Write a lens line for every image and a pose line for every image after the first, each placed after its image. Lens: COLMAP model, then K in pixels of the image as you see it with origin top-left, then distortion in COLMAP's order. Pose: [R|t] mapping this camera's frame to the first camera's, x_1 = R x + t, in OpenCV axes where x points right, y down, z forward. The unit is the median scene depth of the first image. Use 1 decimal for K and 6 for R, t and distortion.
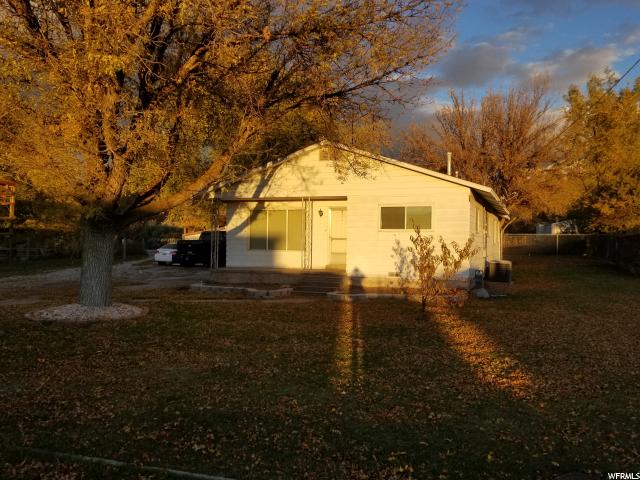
lens RADIAL K [[585.7, 0, 323.2], [0, 585.7, 236.0], [0, 0, 1]] dist [0.038450, -0.017325]
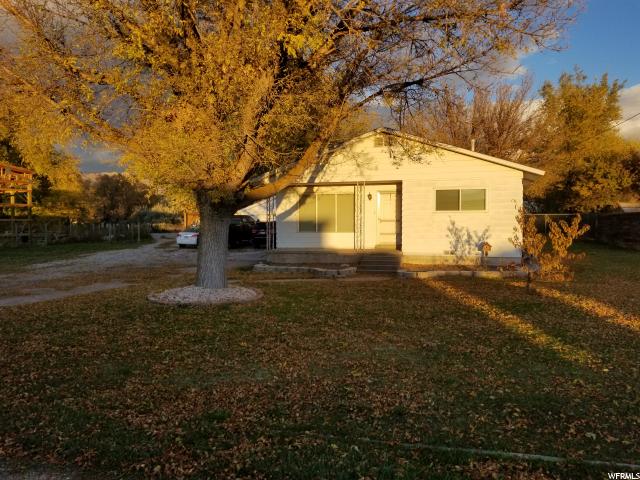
lens RADIAL K [[525.3, 0, 320.0], [0, 525.3, 240.0], [0, 0, 1]] dist [0.079942, -0.152841]
pose [[0.996706, -0.016463, 0.079415, -0.178189], [0.013308, 0.999108, 0.040088, 0.000190], [-0.080005, -0.038899, 0.996035, 0.047173]]
